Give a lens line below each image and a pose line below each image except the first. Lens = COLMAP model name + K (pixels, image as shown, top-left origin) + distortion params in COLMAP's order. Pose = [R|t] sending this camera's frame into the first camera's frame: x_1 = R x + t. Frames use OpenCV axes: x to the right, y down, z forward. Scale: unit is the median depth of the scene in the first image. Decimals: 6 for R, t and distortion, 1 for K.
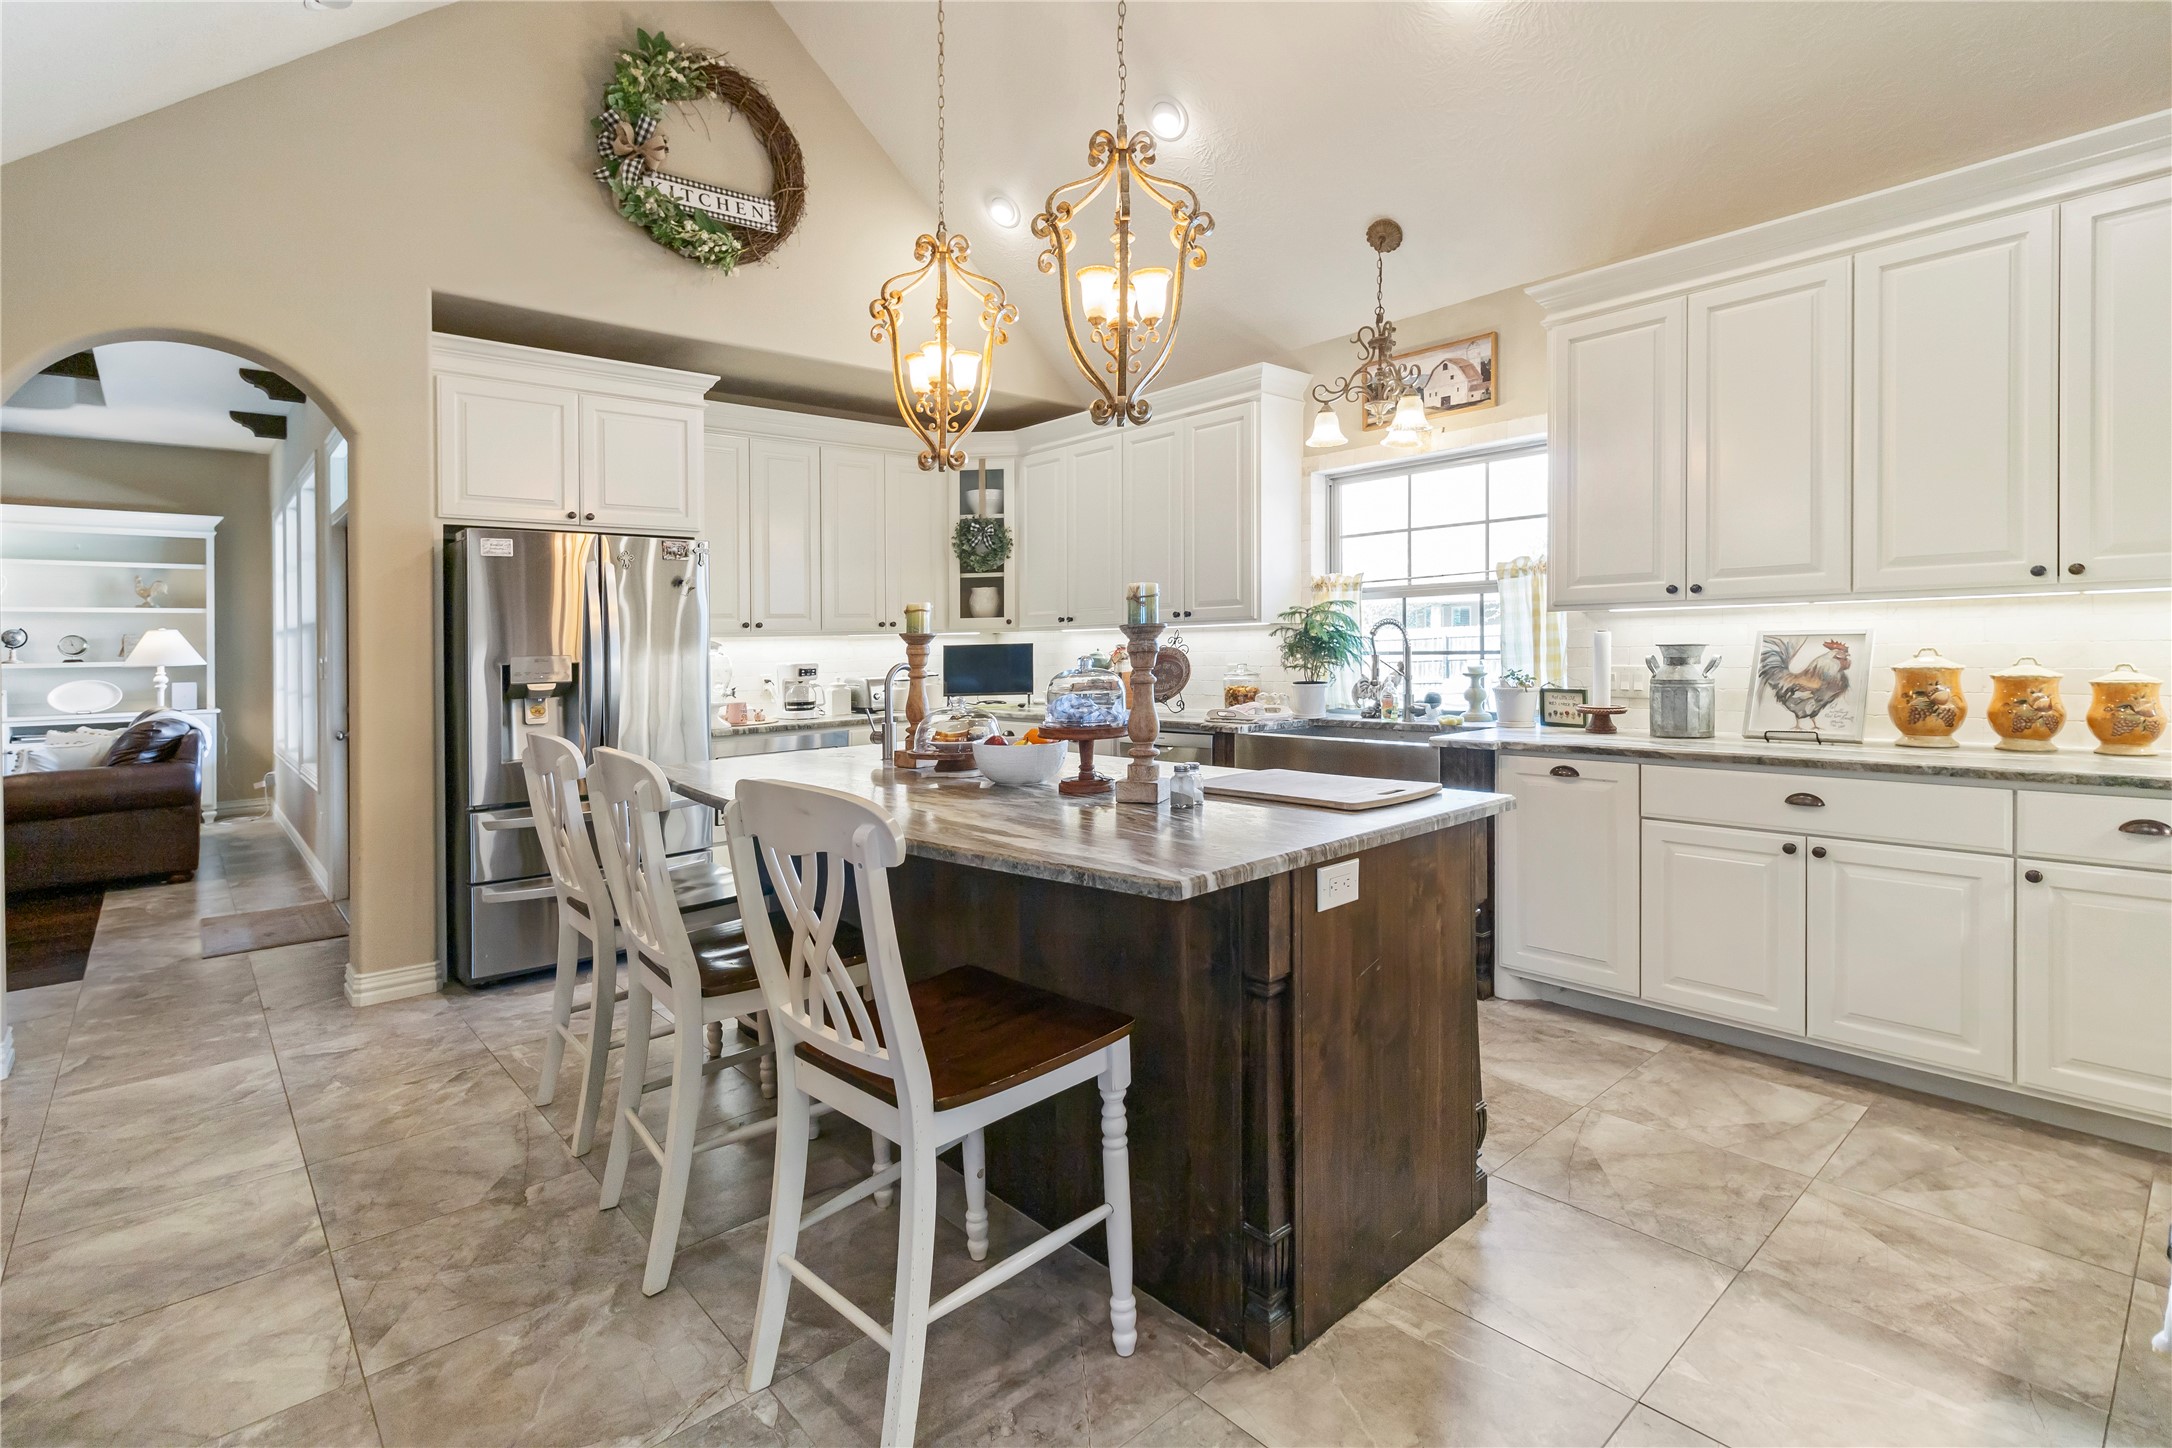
lens RADIAL K [[1034.3, 0, 1075.8], [0, 1034.3, 647.3], [0, 0, 1]] dist [-0.000401, -0.000443]
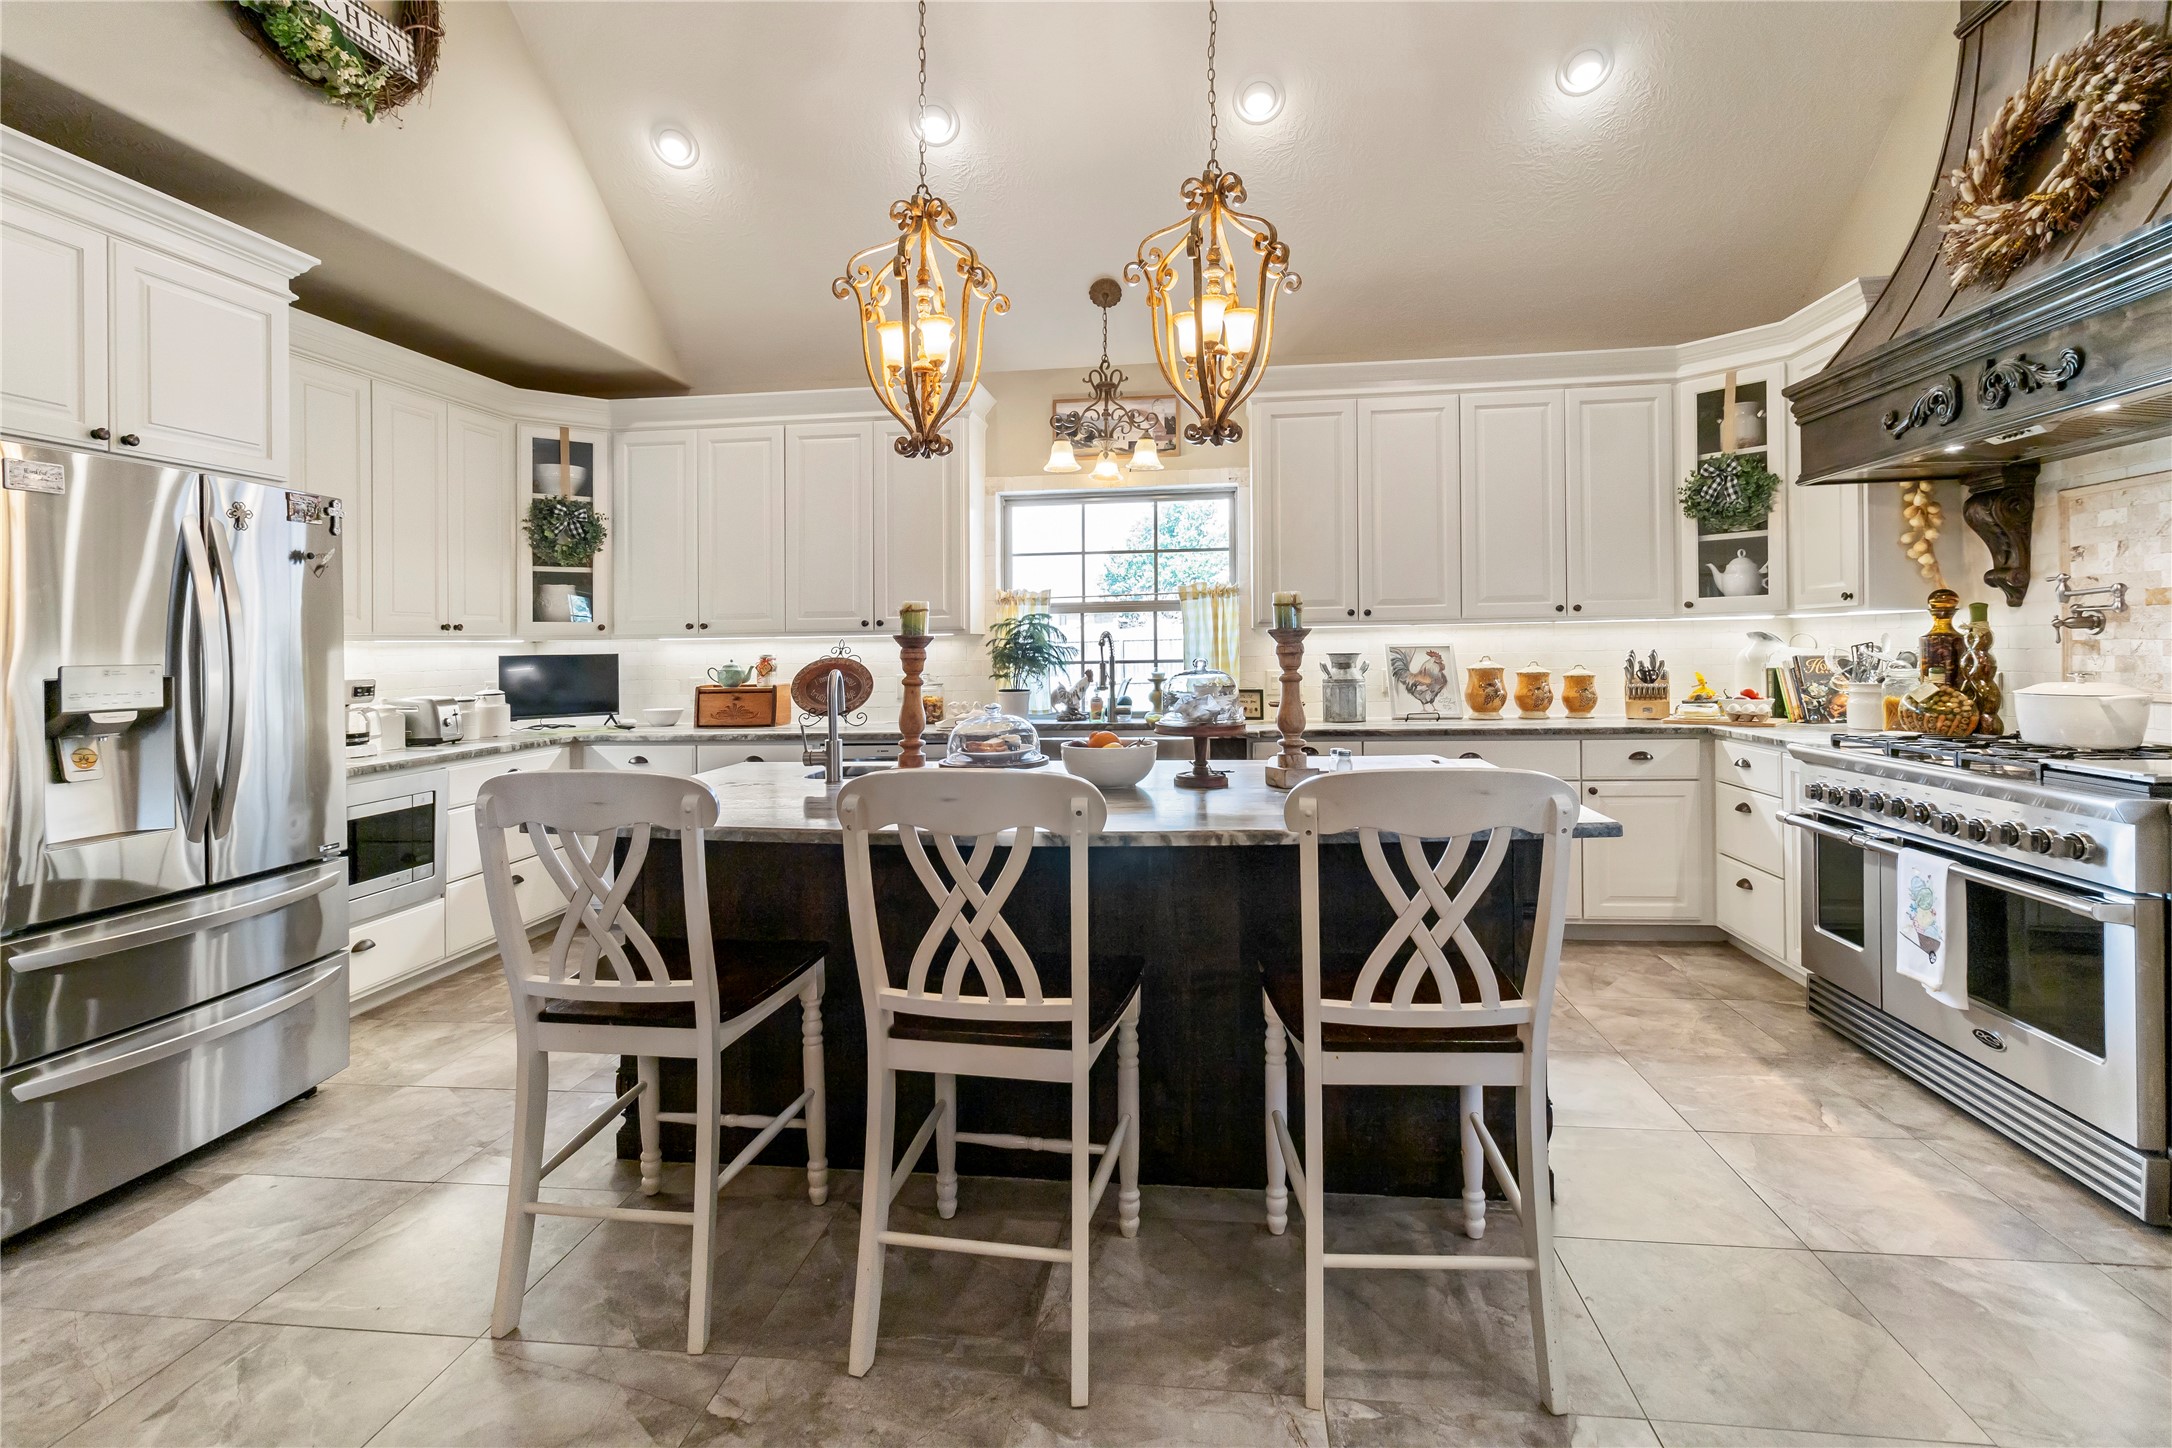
lens RADIAL K [[1034.3, 0, 1093.2], [0, 1034.3, 651.4], [0, 0, 1]] dist [-0.000401, -0.000443]
pose [[0.748196, 0.006327, 0.663447, -0.539566], [0.003210, 0.999908, -0.013156, 0.011070], [-0.663470, 0.011973, 0.748107, 0.196363]]
